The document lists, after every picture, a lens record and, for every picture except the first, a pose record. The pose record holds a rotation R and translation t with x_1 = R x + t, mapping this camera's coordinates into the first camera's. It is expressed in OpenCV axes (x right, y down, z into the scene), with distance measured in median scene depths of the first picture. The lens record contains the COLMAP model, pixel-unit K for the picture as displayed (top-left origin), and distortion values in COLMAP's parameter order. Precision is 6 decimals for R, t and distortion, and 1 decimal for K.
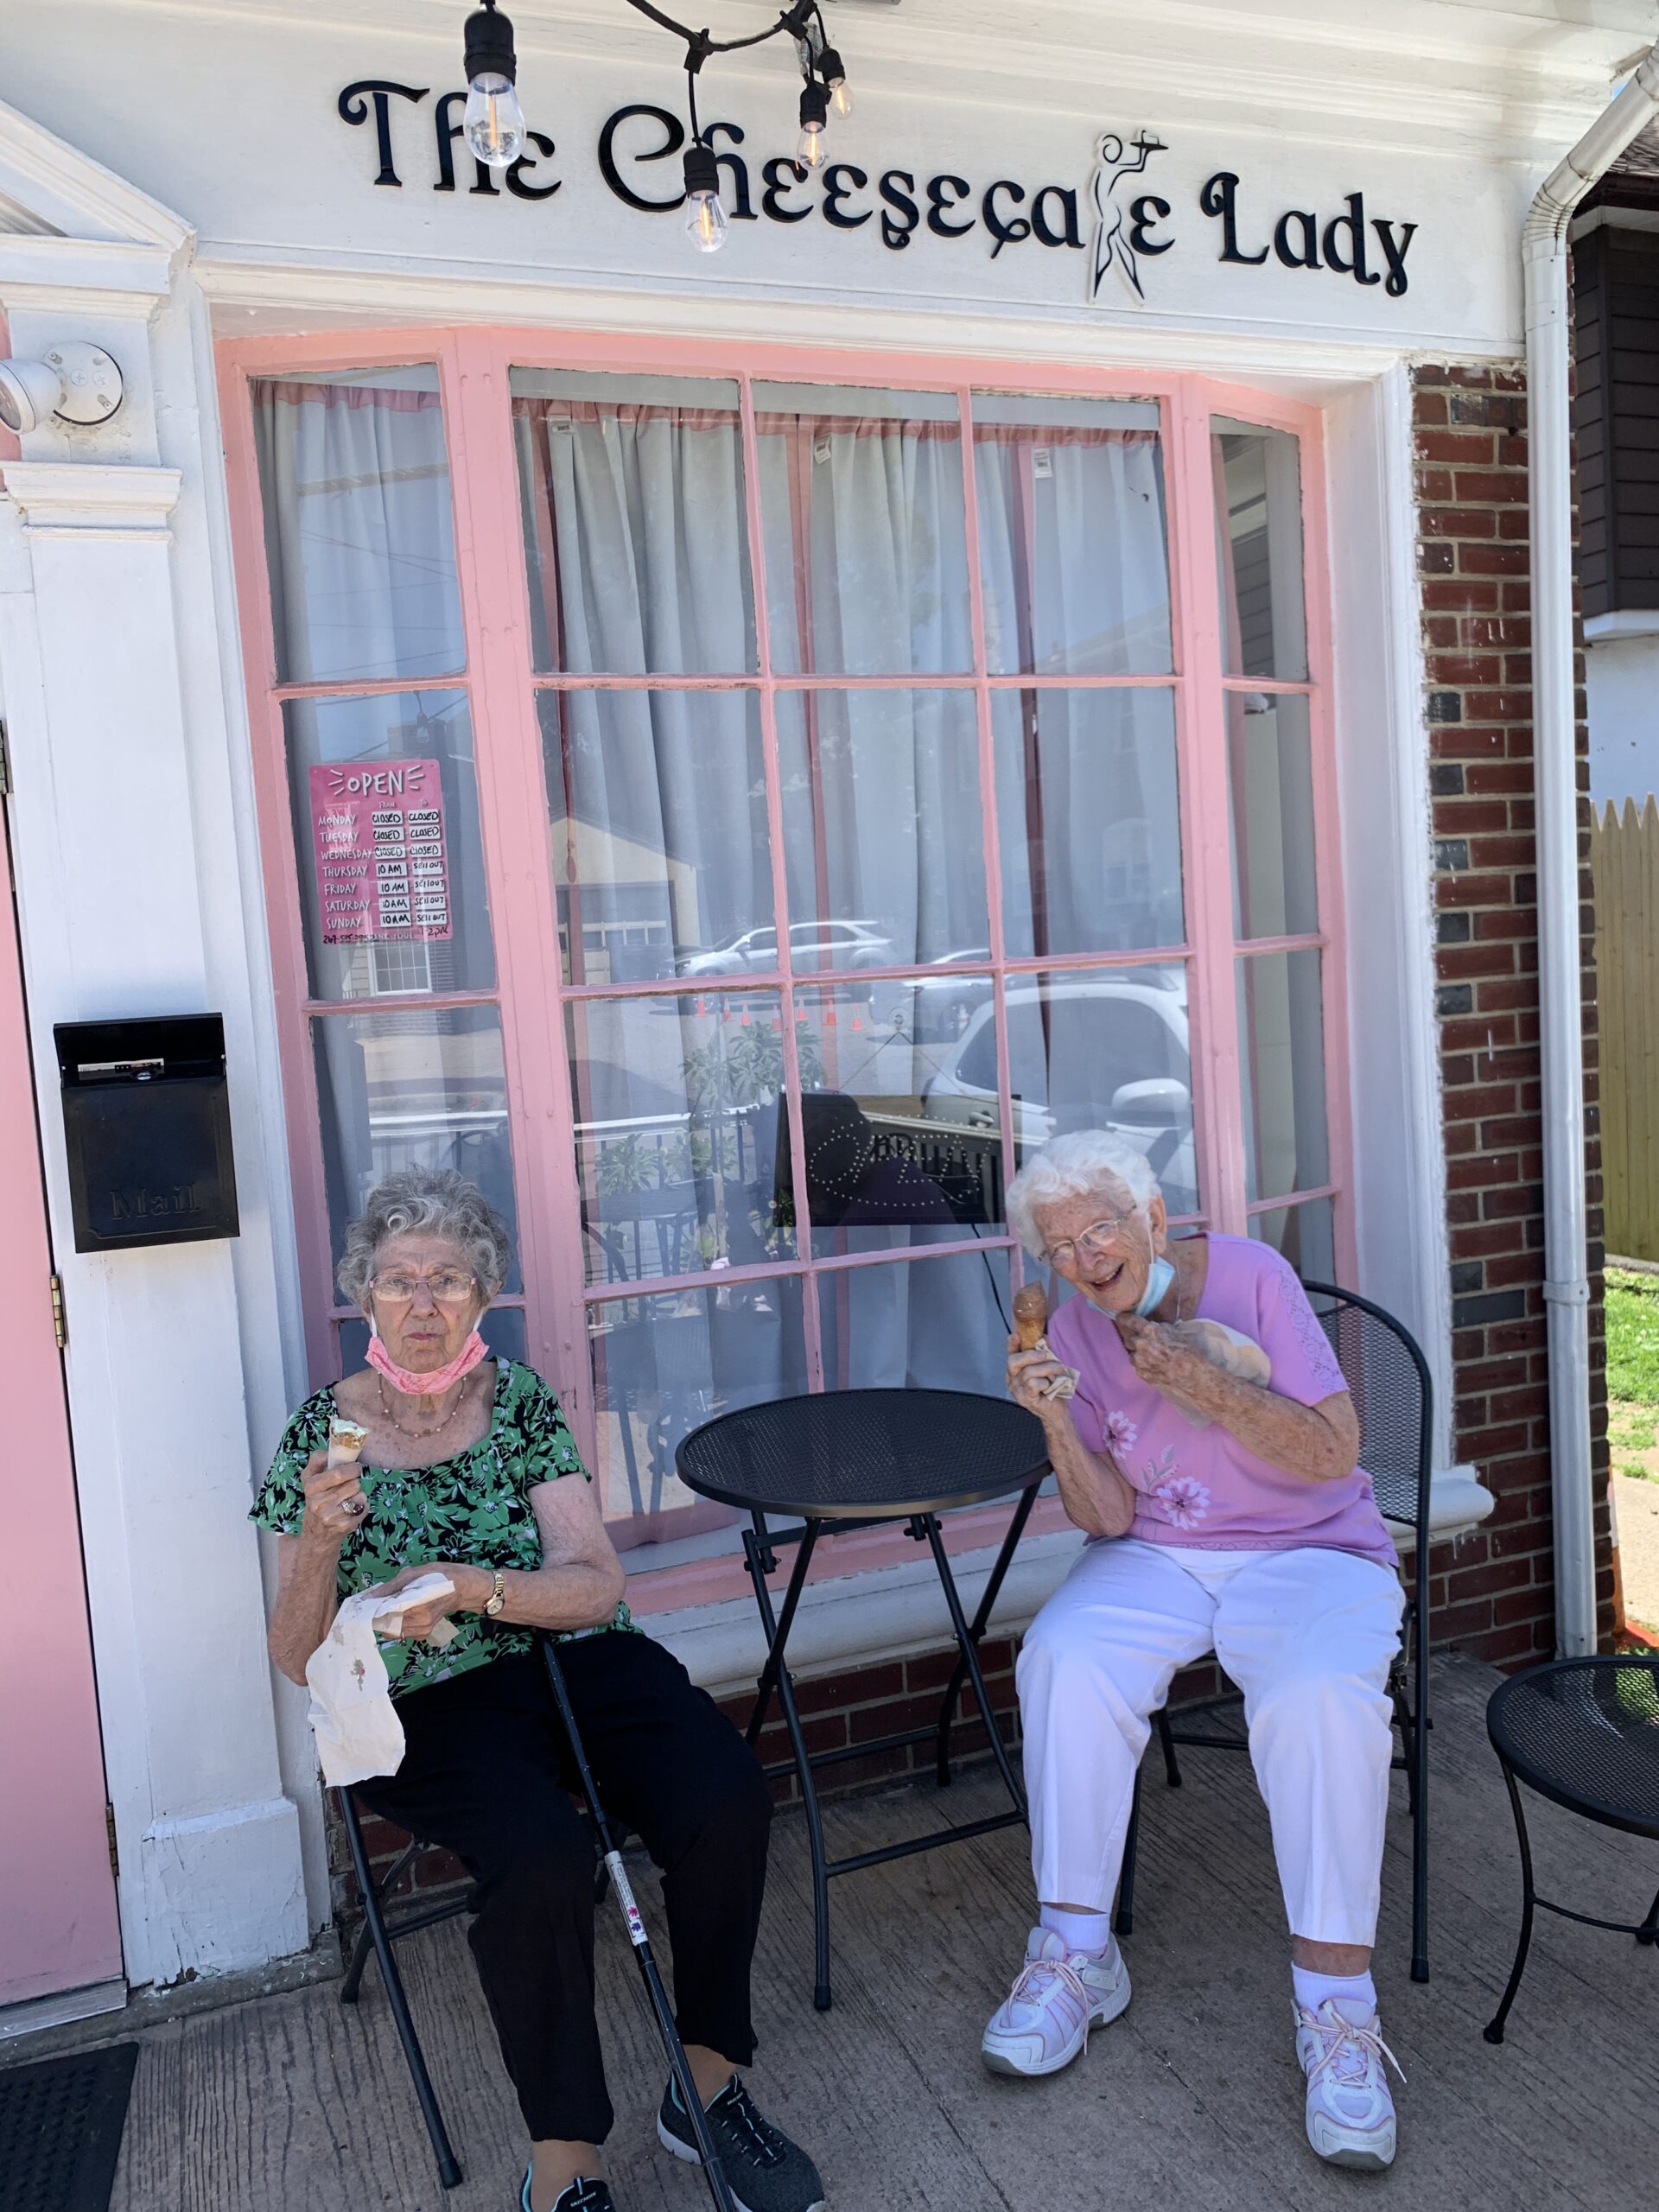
lens RADIAL K [[1703.2, 0, 827.8], [0, 1703.2, 1100.3], [0, 0, 1]] dist [0.020055, -0.018777]
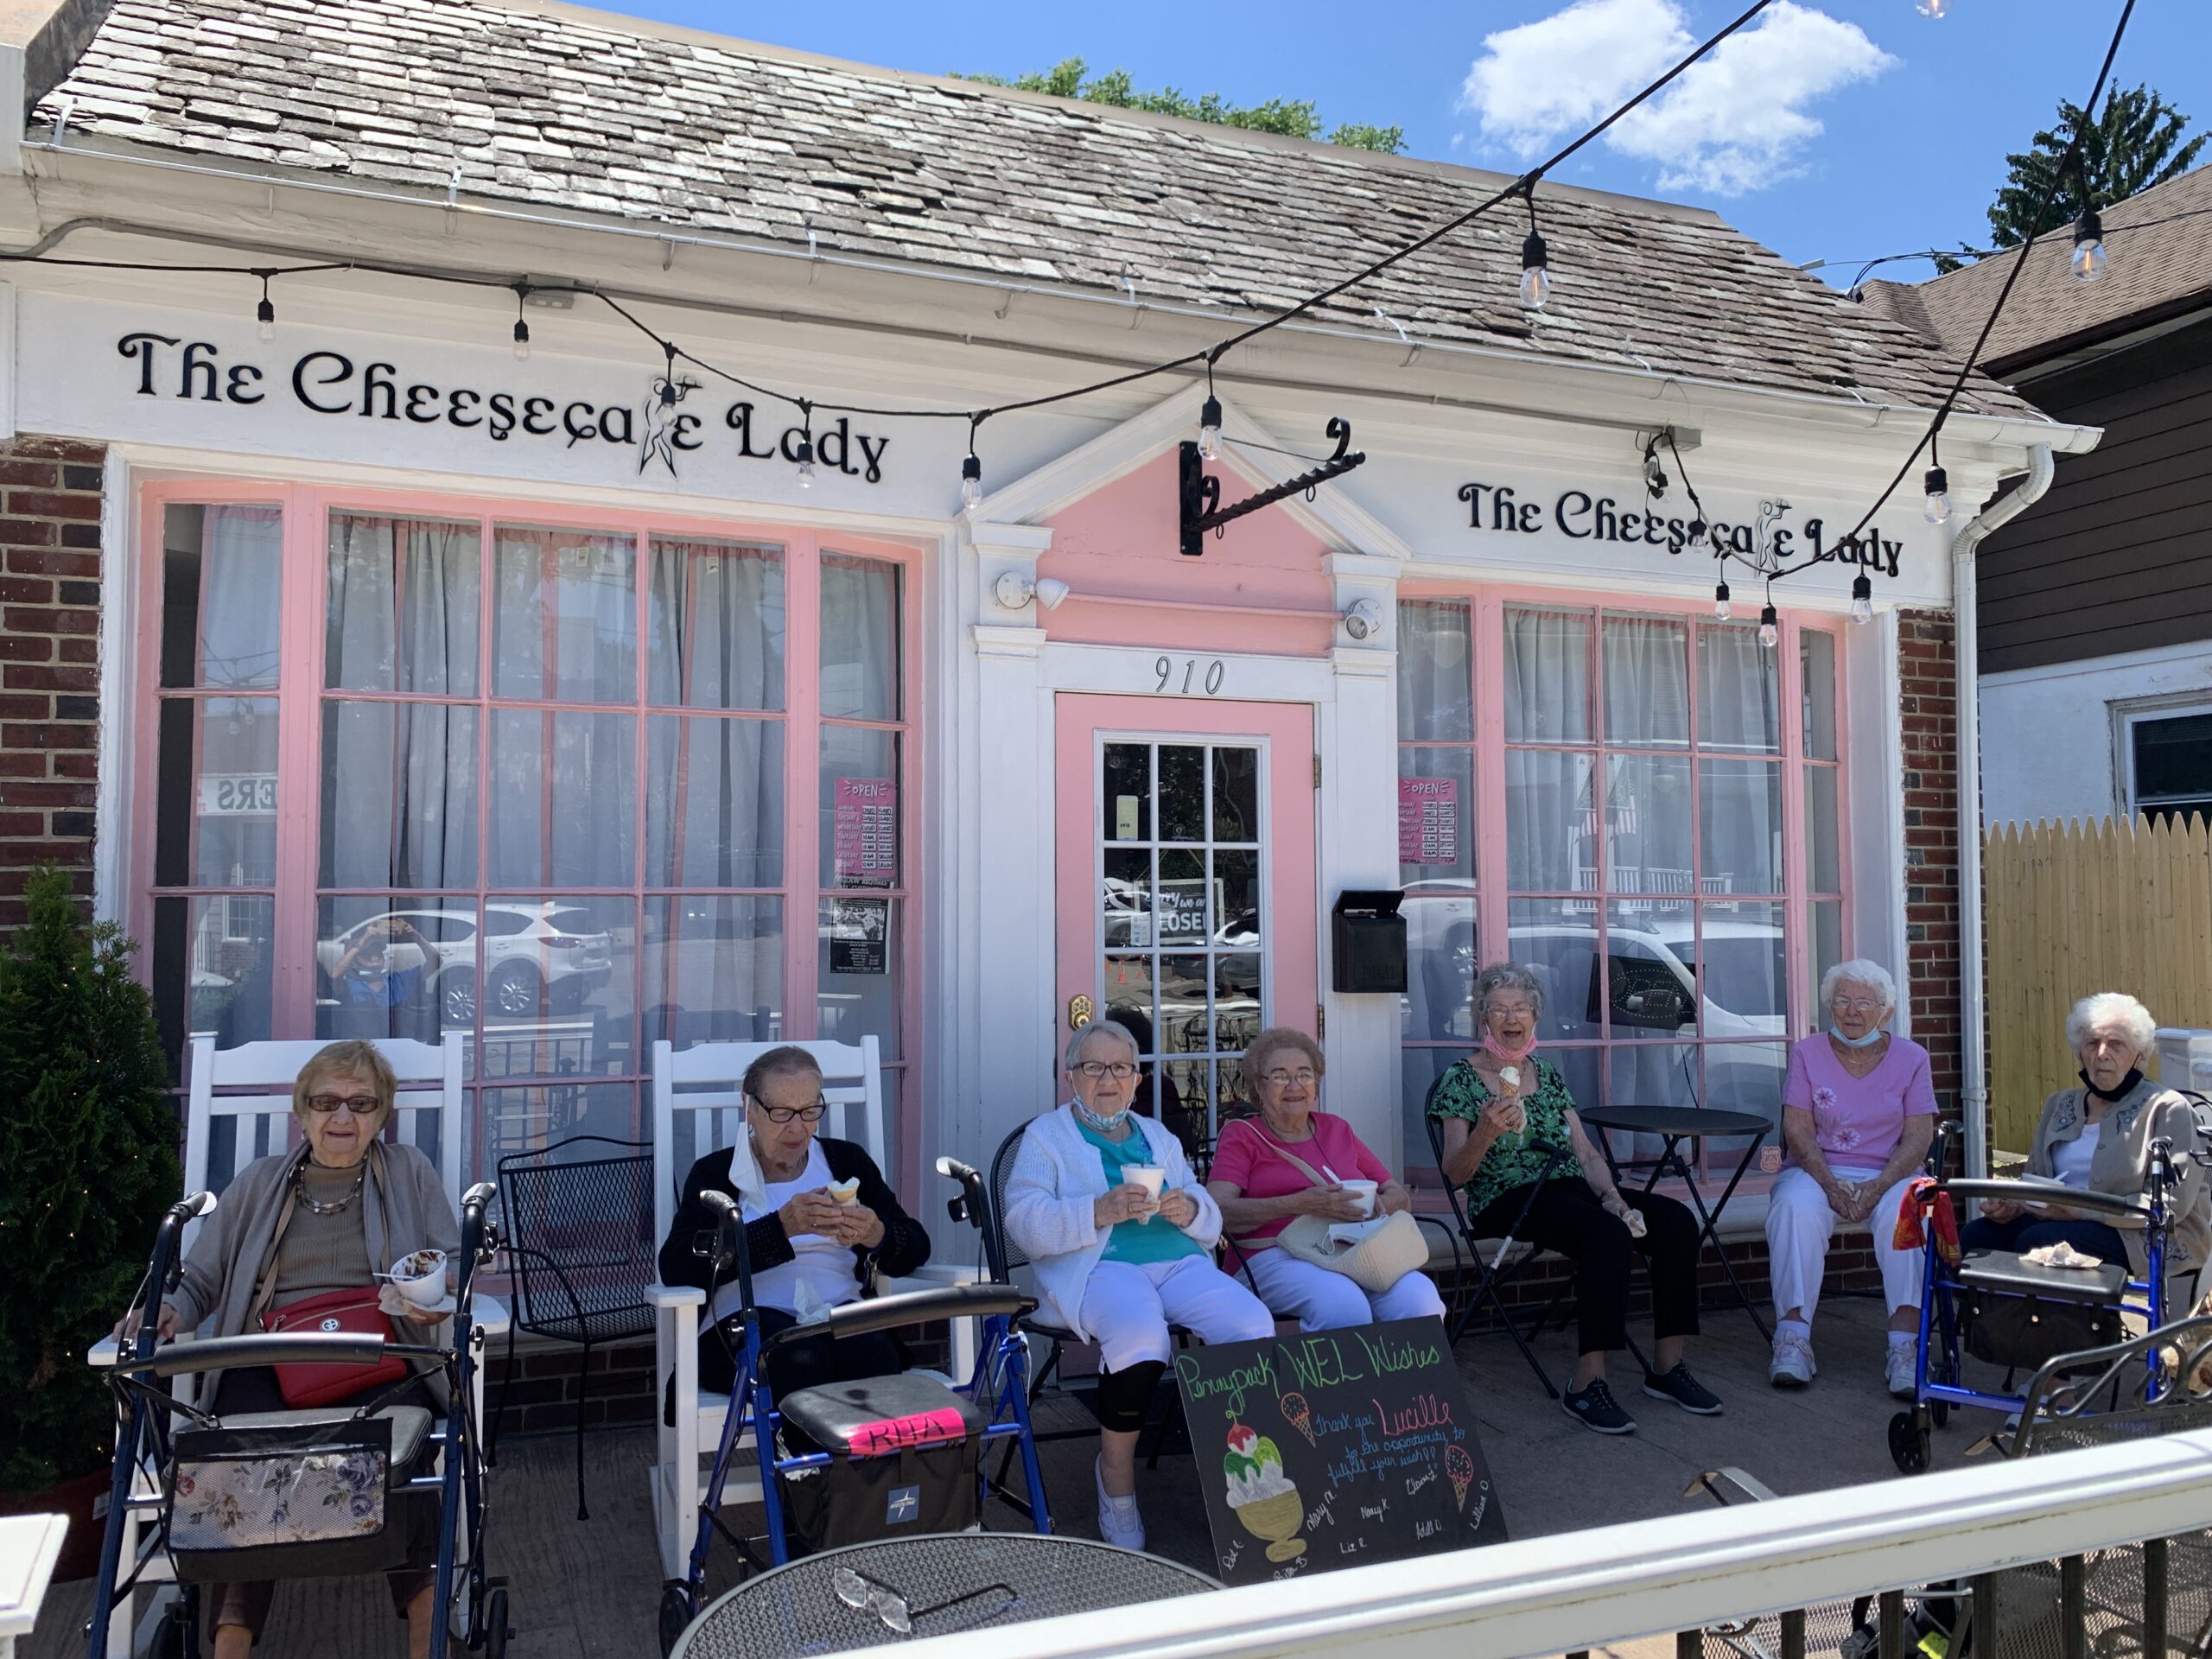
lens RADIAL K [[1703.2, 0, 1091.6], [0, 1703.2, 818.5], [0, 0, 1]] dist [0.020055, -0.018777]
pose [[0.997392, 0.069263, 0.020294, -0.600188], [-0.065869, 0.988470, -0.136336, 0.136526], [-0.029503, 0.134644, 0.990455, -0.878421]]
